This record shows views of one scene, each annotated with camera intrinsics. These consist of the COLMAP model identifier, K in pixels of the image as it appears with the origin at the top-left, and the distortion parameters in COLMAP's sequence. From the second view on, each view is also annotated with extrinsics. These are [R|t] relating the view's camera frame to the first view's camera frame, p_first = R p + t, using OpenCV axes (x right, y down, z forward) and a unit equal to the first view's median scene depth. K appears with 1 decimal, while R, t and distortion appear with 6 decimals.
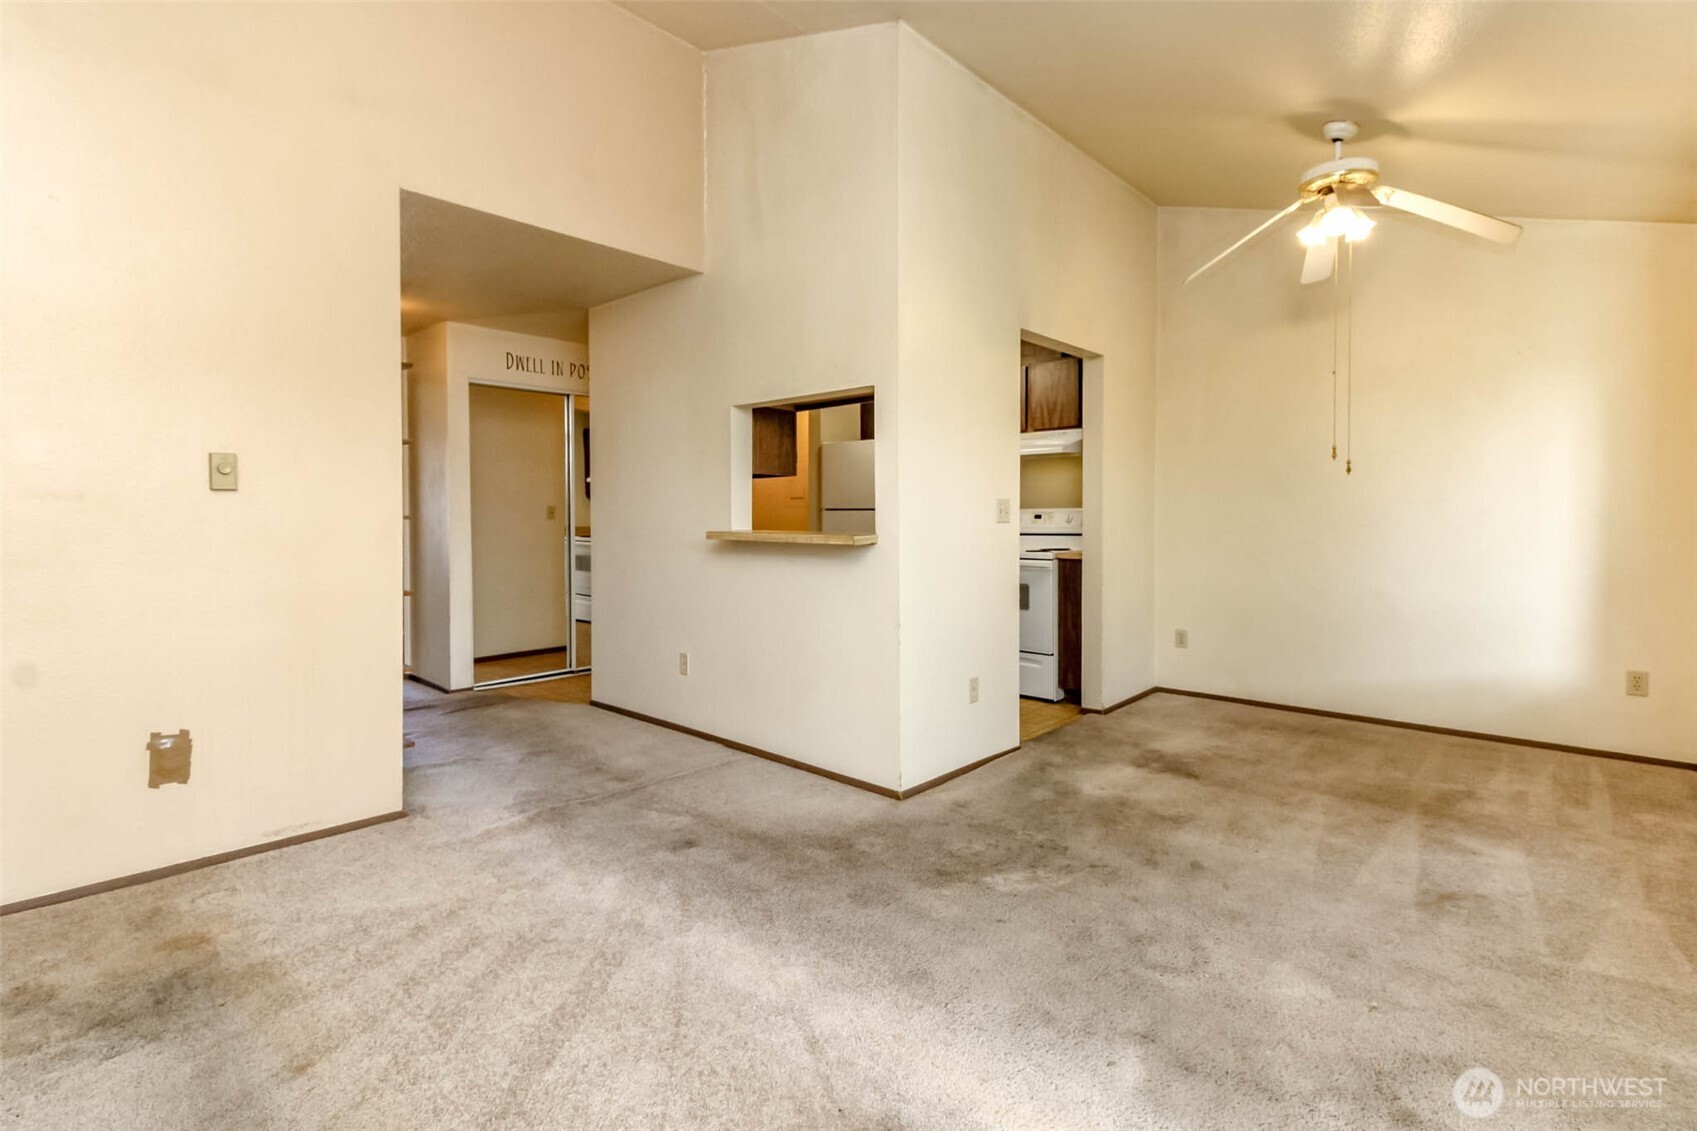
lens RADIAL K [[783.8, 0, 841.0], [0, 783.8, 523.9], [0, 0, 1]] dist [0.026101, -0.013518]
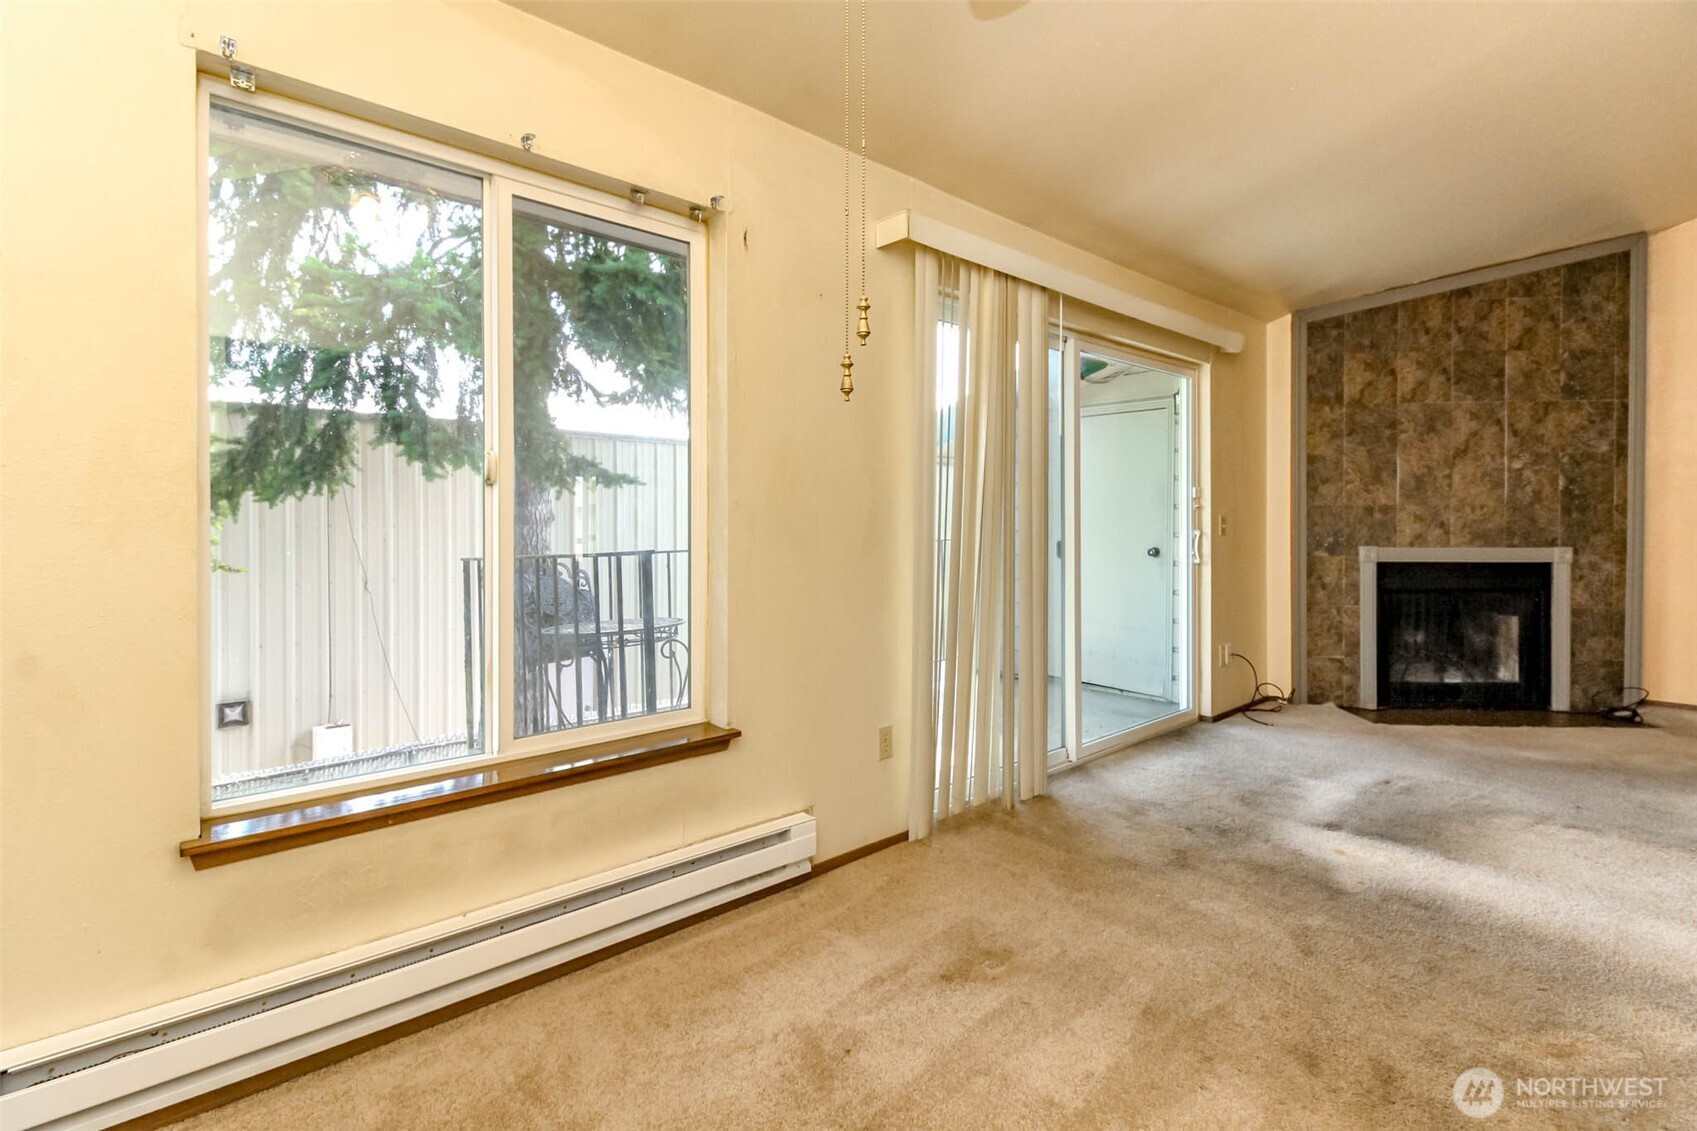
lens RADIAL K [[783.8, 0, 841.0], [0, 783.8, 523.9], [0, 0, 1]] dist [0.026101, -0.013518]
pose [[-0.992908, -0.000058, 0.118887, 0.717090], [0.001198, 0.999944, 0.010490, -0.019448], [-0.118881, 0.010558, -0.992852, 1.620849]]
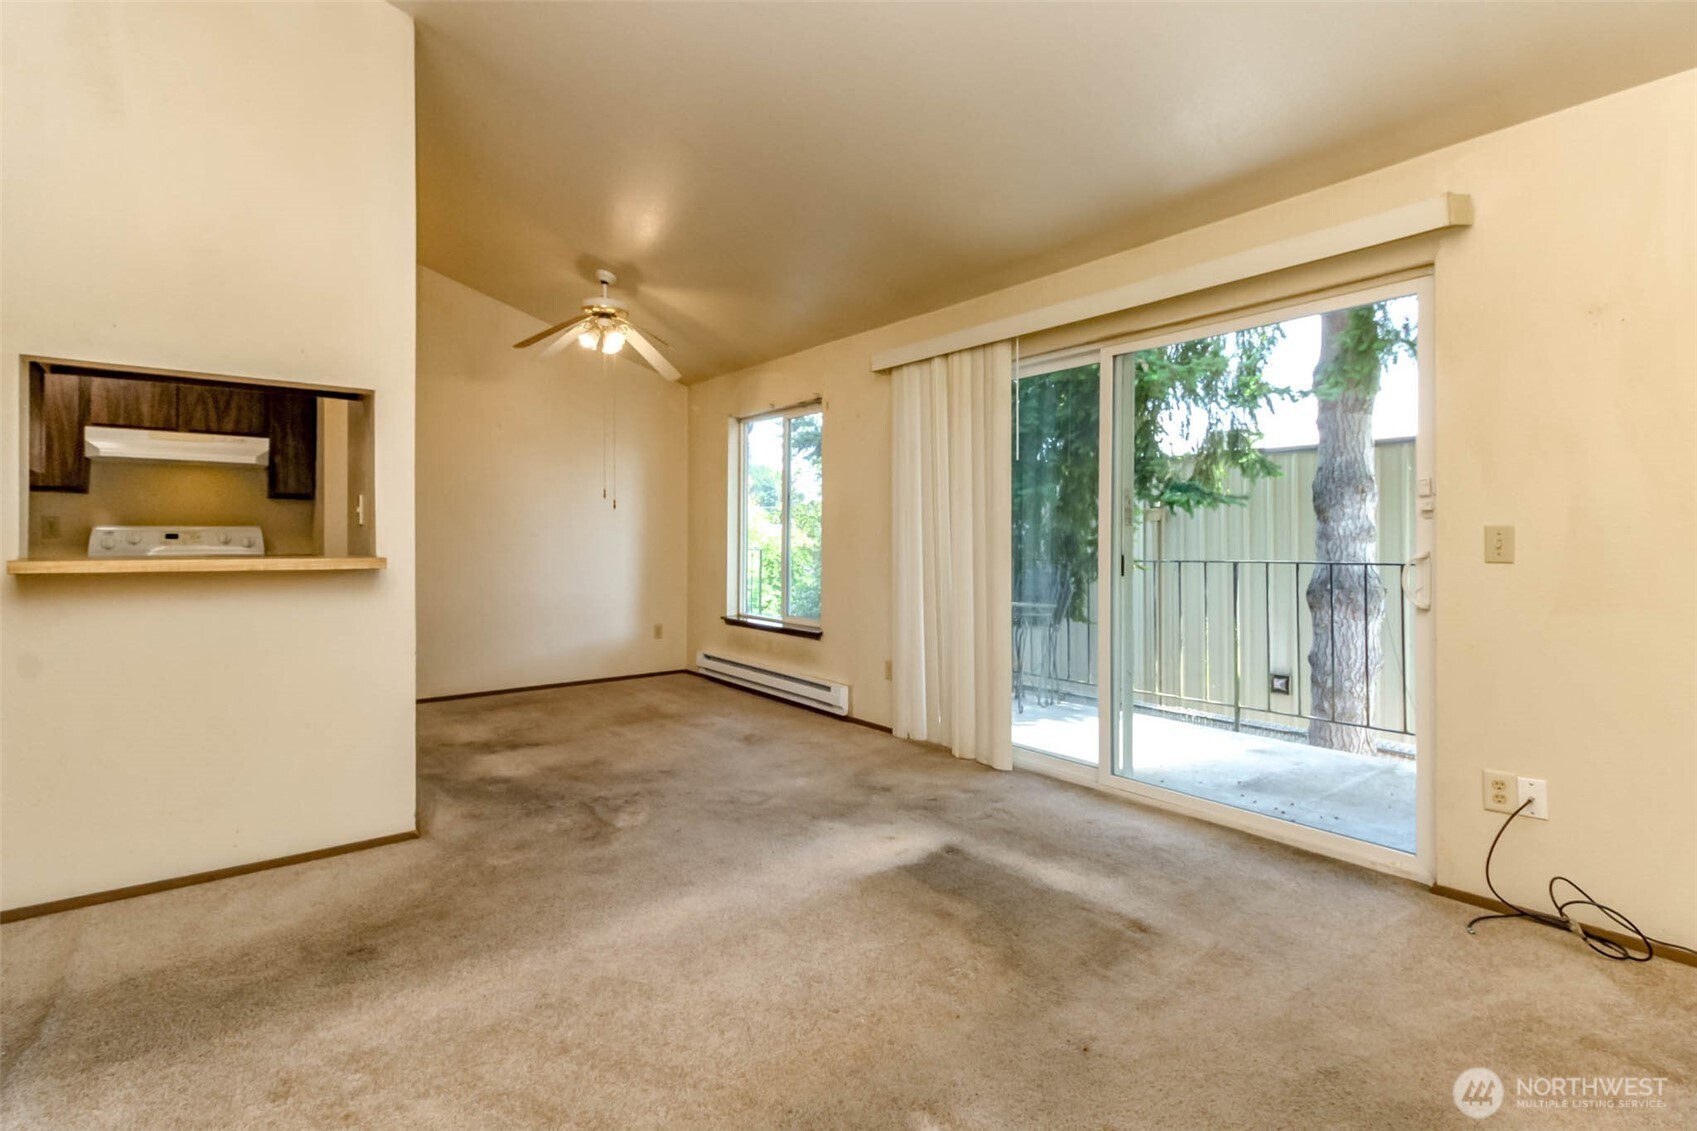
lens RADIAL K [[783.8, 0, 841.0], [0, 783.8, 523.9], [0, 0, 1]] dist [0.026101, -0.013518]
pose [[0.168319, 0.018842, 0.985552, -0.924305], [0.006247, 0.999777, -0.020181, -0.002767], [-0.985713, 0.009554, 0.168164, 0.401269]]
